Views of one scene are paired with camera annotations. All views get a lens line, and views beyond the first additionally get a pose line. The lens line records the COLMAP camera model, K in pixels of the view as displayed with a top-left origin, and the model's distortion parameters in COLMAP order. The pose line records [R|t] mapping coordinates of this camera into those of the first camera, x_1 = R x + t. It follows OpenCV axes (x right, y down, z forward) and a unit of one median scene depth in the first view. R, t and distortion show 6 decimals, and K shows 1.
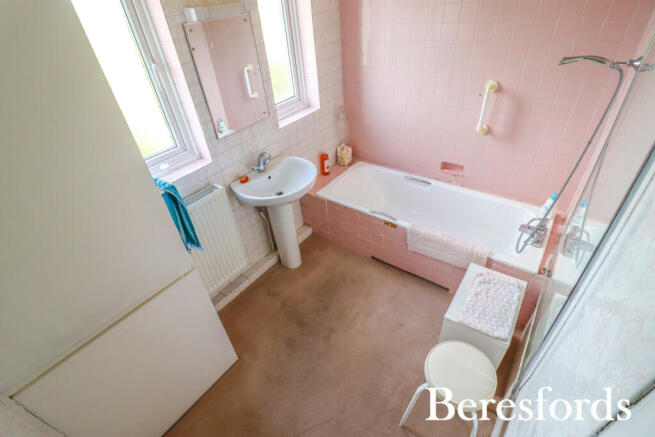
lens RADIAL K [[316.8, 0, 327.5], [0, 316.8, 218.5], [0, 0, 1]] dist [-0.000396, -0.013786]
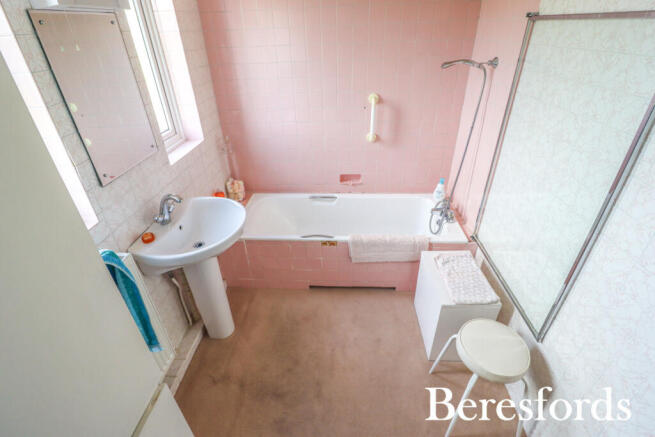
lens RADIAL K [[308.8, 0, 327.0], [0, 308.8, 216.4], [0, 0, 1]] dist [-0.002145, -0.012303]
pose [[0.826007, -0.235932, 0.511907, -0.260401], [0.303311, 0.951533, -0.050868, -0.012553], [-0.475095, 0.197284, 0.857533, 0.202680]]
